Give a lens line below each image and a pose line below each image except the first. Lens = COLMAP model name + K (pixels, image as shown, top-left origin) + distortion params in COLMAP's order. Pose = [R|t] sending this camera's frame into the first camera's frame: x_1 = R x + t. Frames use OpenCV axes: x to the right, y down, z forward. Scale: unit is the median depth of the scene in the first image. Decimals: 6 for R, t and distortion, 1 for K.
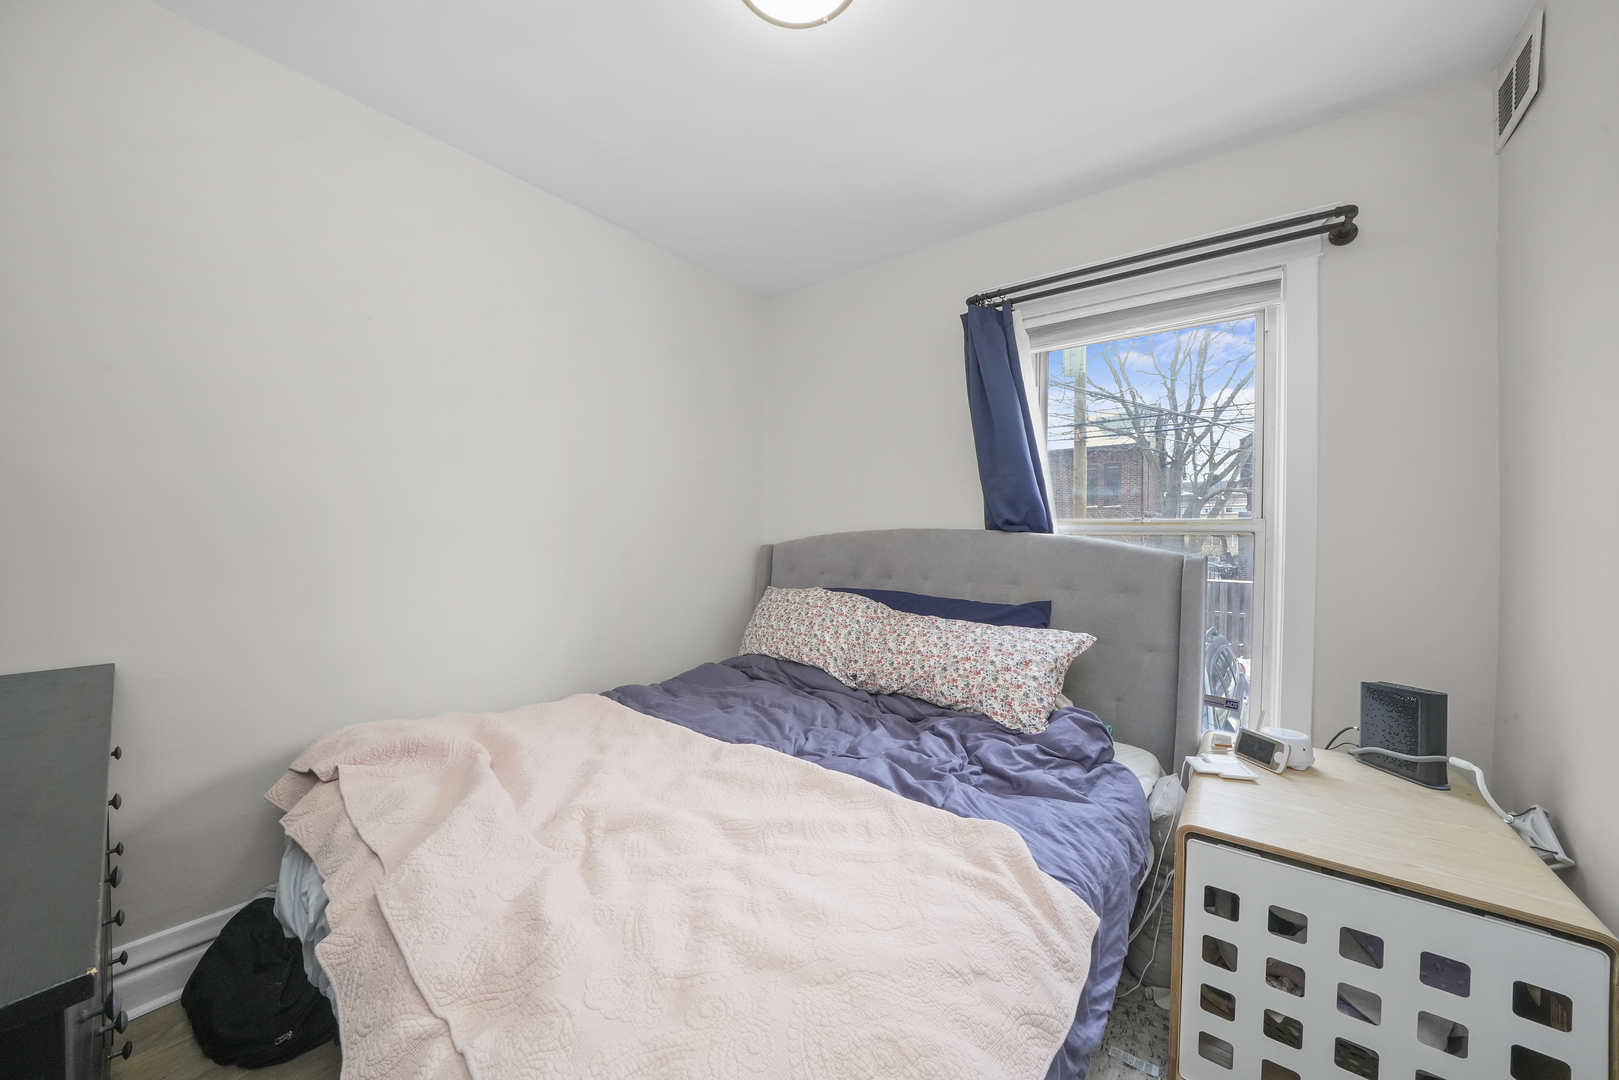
lens RADIAL K [[576.4, 0, 809.5], [0, 576.4, 540.0], [0, 0, 1]] dist [-0.016601, 0.000202]
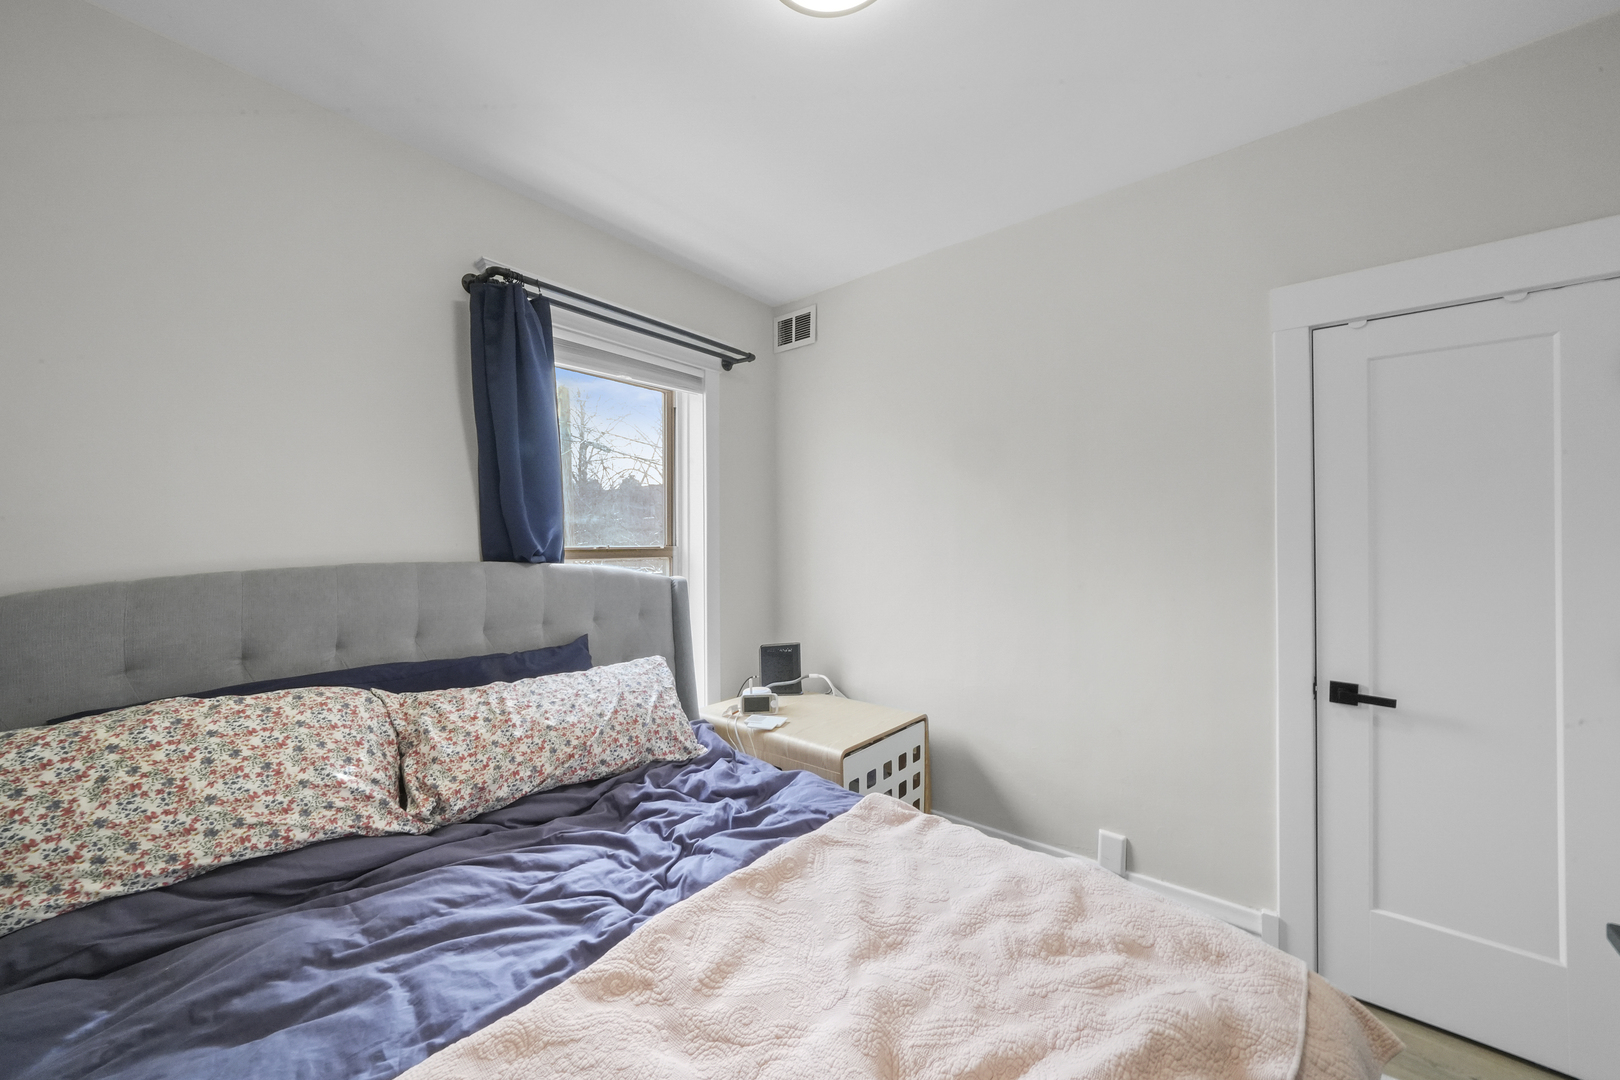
lens RADIAL K [[594.1, 0, 810.0], [0, 594.1, 540.0], [0, 0, 1]] dist [0.000456, 0.000121]
pose [[0.015750, -0.002992, 0.999871, -0.633599], [0.005674, 0.999980, 0.002903, -0.059176], [-0.999860, 0.005628, 0.015767, 0.680871]]
